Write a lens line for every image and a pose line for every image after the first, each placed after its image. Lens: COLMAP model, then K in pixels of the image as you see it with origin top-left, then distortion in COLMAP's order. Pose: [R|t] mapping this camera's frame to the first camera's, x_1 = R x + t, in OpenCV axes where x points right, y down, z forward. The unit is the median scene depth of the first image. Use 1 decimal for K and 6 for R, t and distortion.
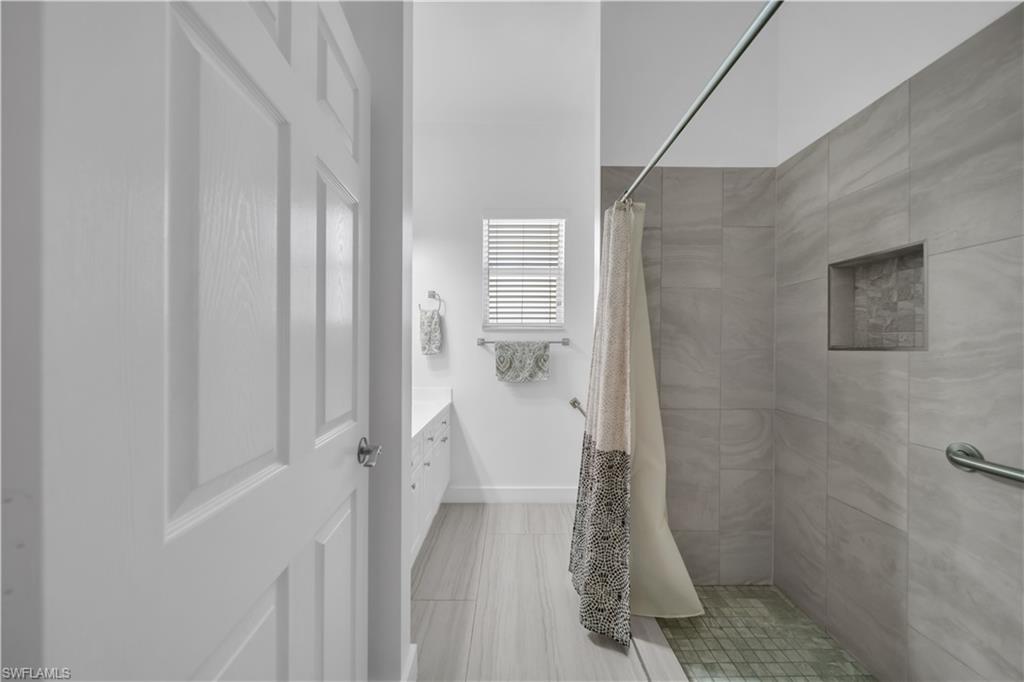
lens RADIAL K [[355.1, 0, 512.6], [0, 355.1, 344.7], [0, 0, 1]] dist [-0.000199, -0.000008]
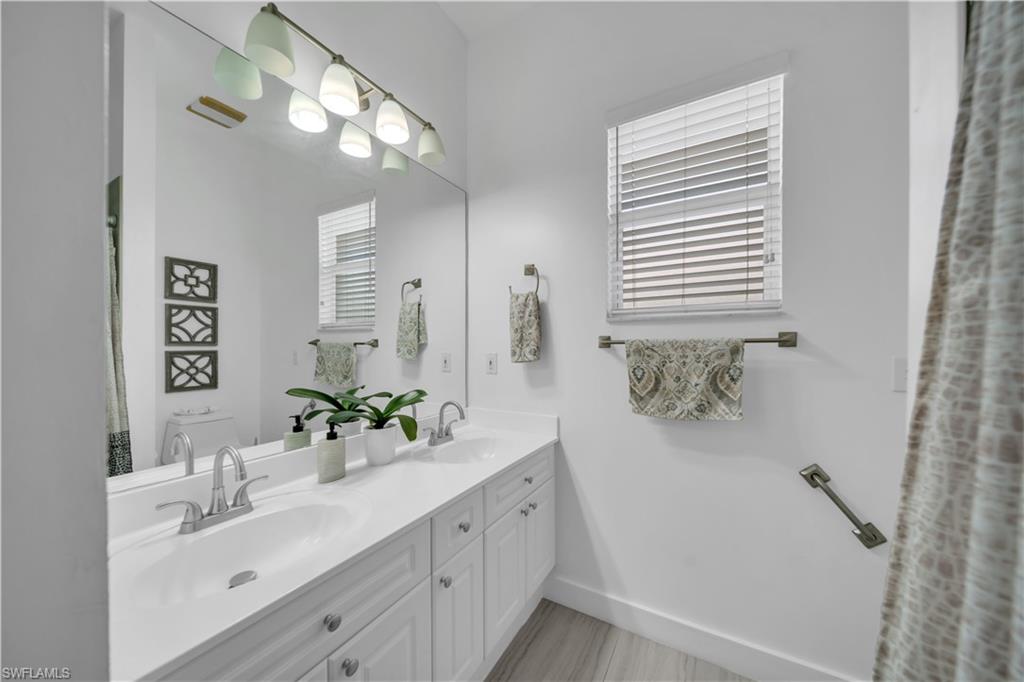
lens RADIAL K [[355.1, 0, 509.8], [0, 355.1, 346.2], [0, 0, 1]] dist [-0.000199, -0.000008]
pose [[0.866431, -0.005752, -0.499263, 0.067770], [0.006815, 0.999977, 0.000307, -0.001932], [0.499250, -0.003669, 0.866450, 0.426489]]
